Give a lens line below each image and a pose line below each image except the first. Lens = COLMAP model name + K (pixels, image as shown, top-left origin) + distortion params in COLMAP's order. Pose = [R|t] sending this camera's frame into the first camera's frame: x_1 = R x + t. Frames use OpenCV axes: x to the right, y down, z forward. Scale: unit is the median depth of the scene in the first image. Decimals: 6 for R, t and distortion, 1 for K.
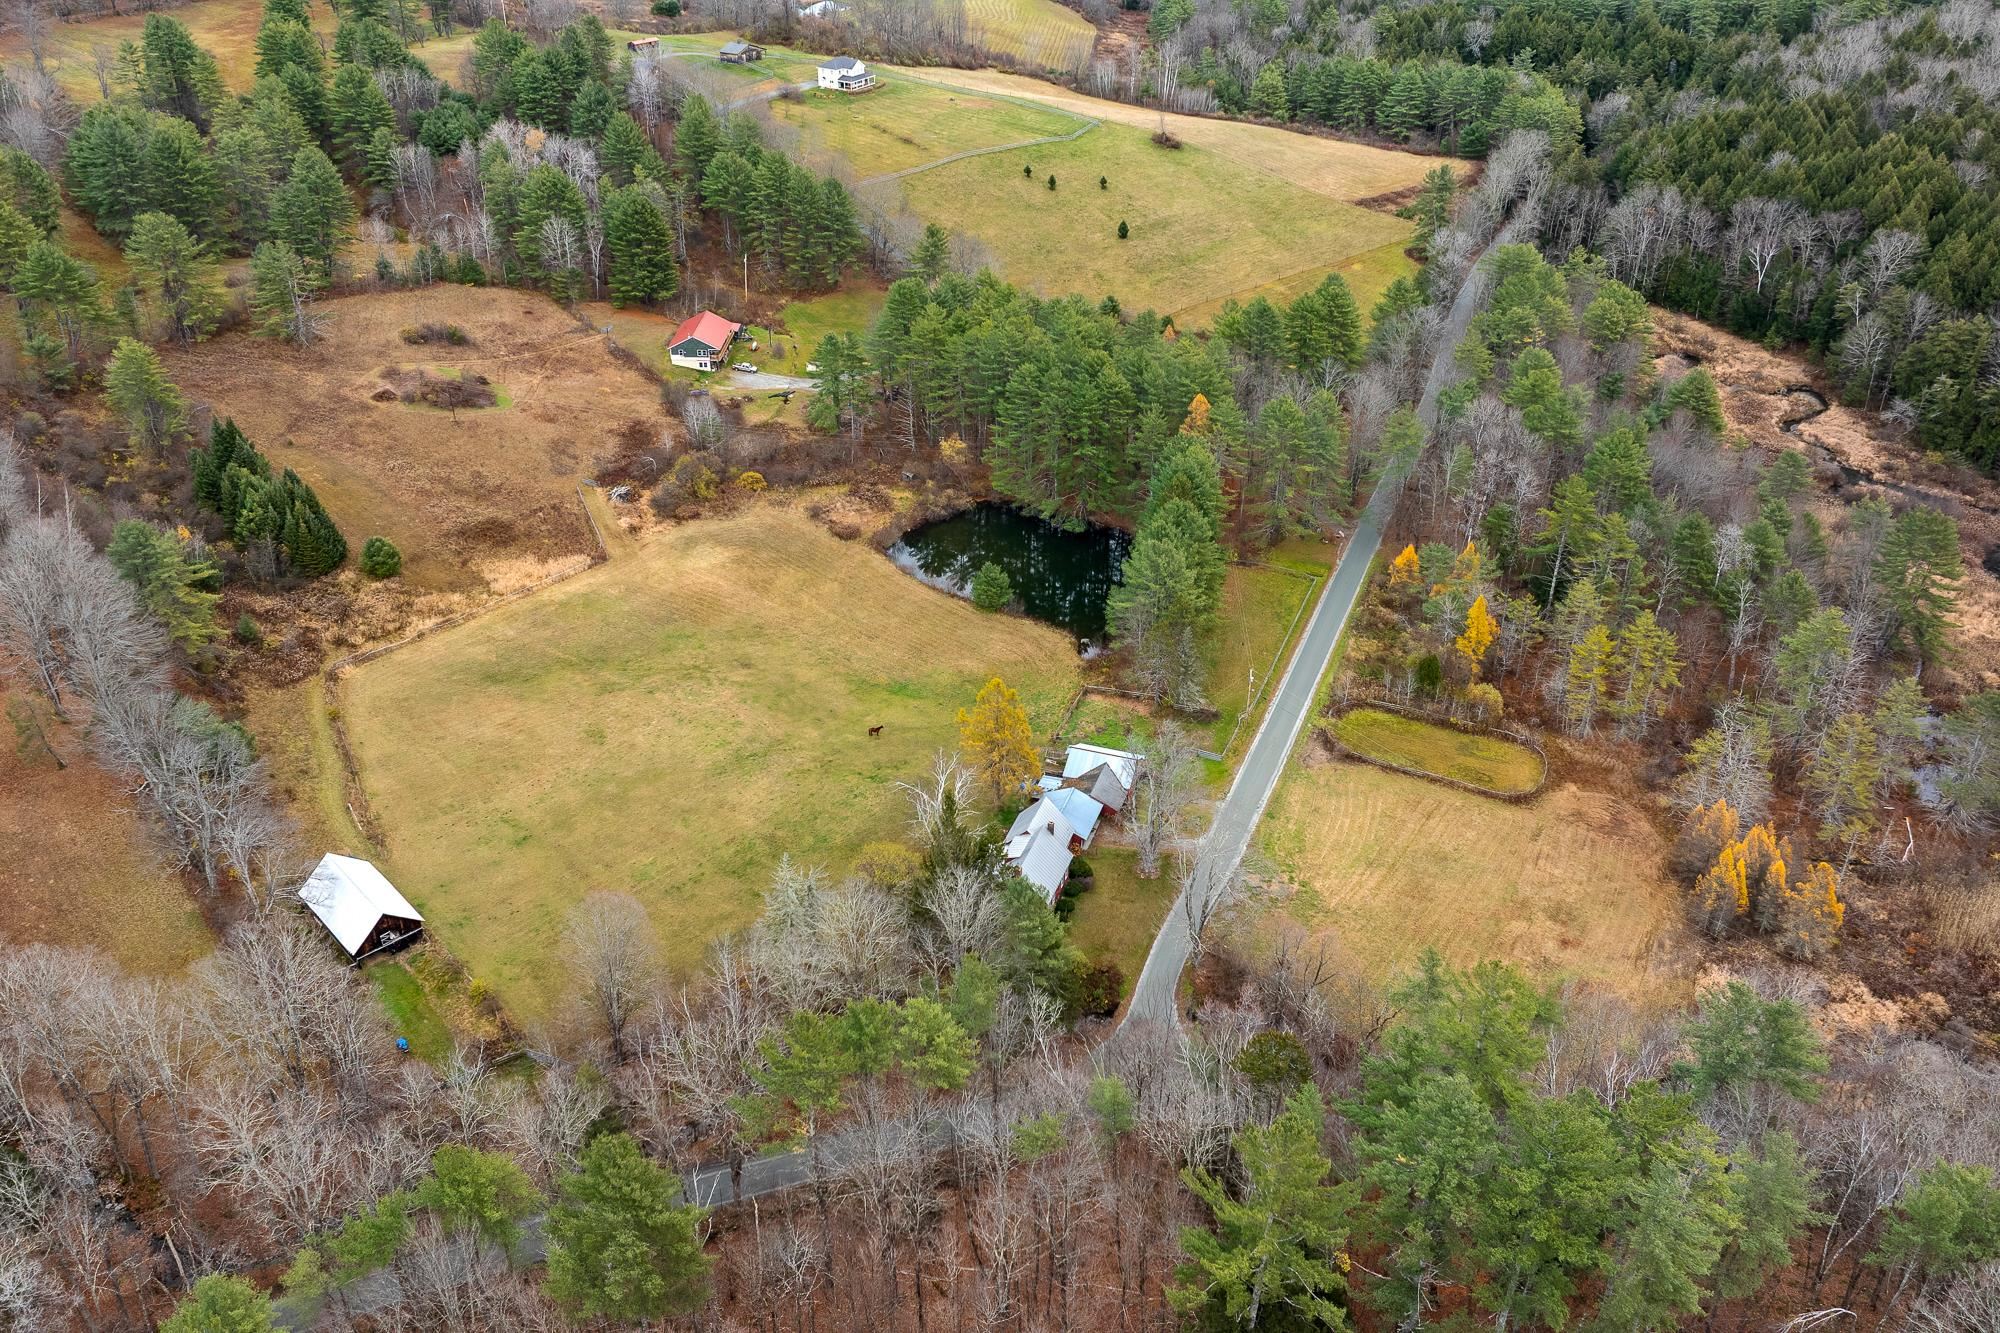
lens RADIAL K [[1663.3, 0, 1011.8], [0, 1663.3, 668.1], [0, 0, 1]] dist [-0.016287, -0.015361]
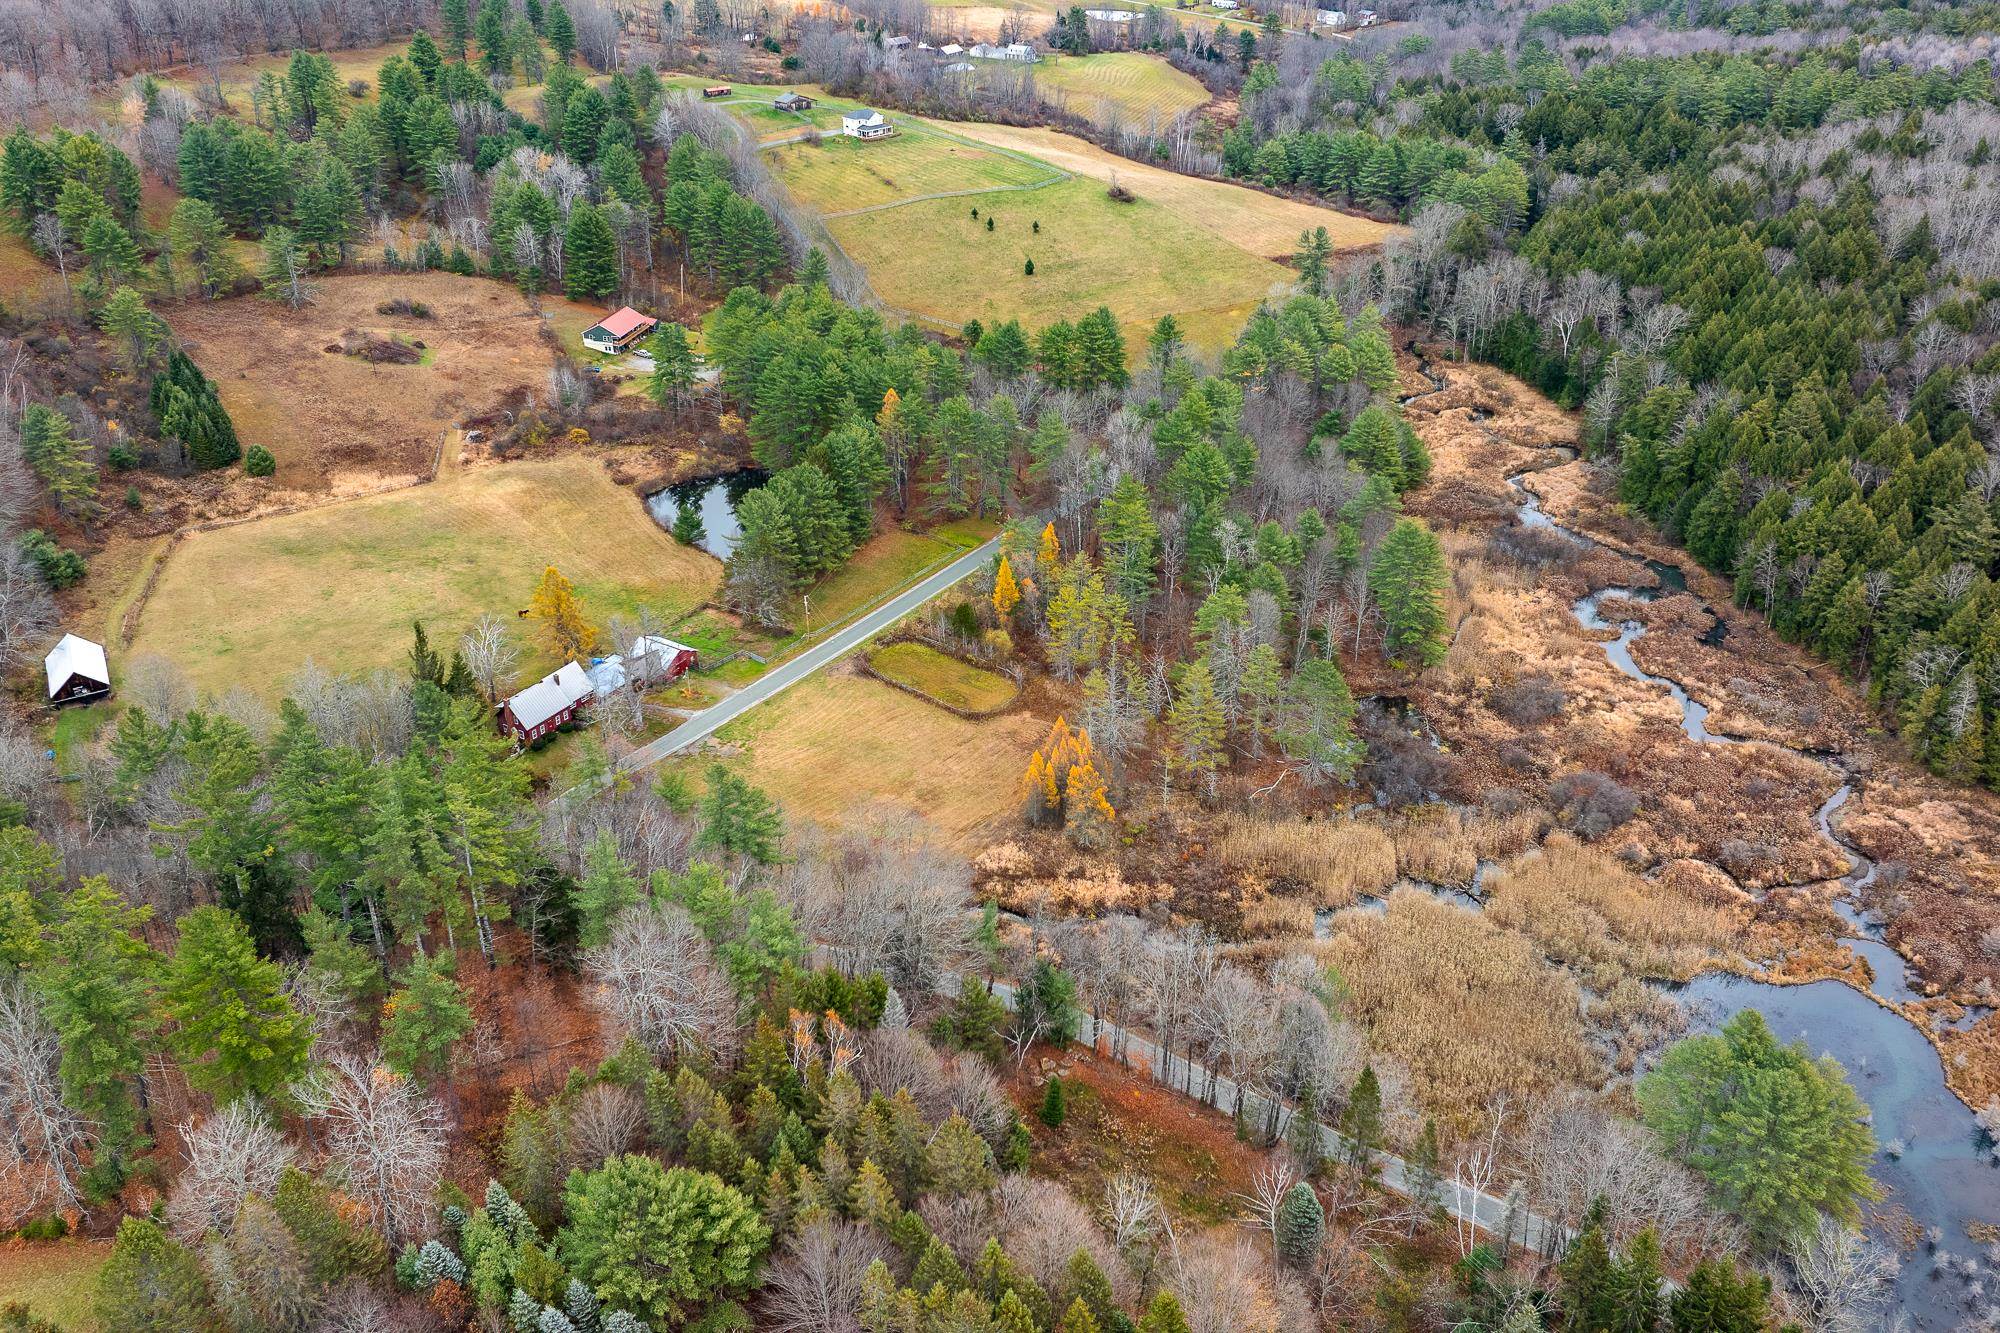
lens RADIAL K [[1663.3, 0, 1011.8], [0, 1663.3, 668.1], [0, 0, 1]] dist [-0.016287, -0.015361]
pose [[0.973492, 0.109783, -0.200652, 0.391900], [-0.116599, 0.992926, -0.022439, 0.046020], [0.196769, 0.045240, 0.979406, -0.135402]]
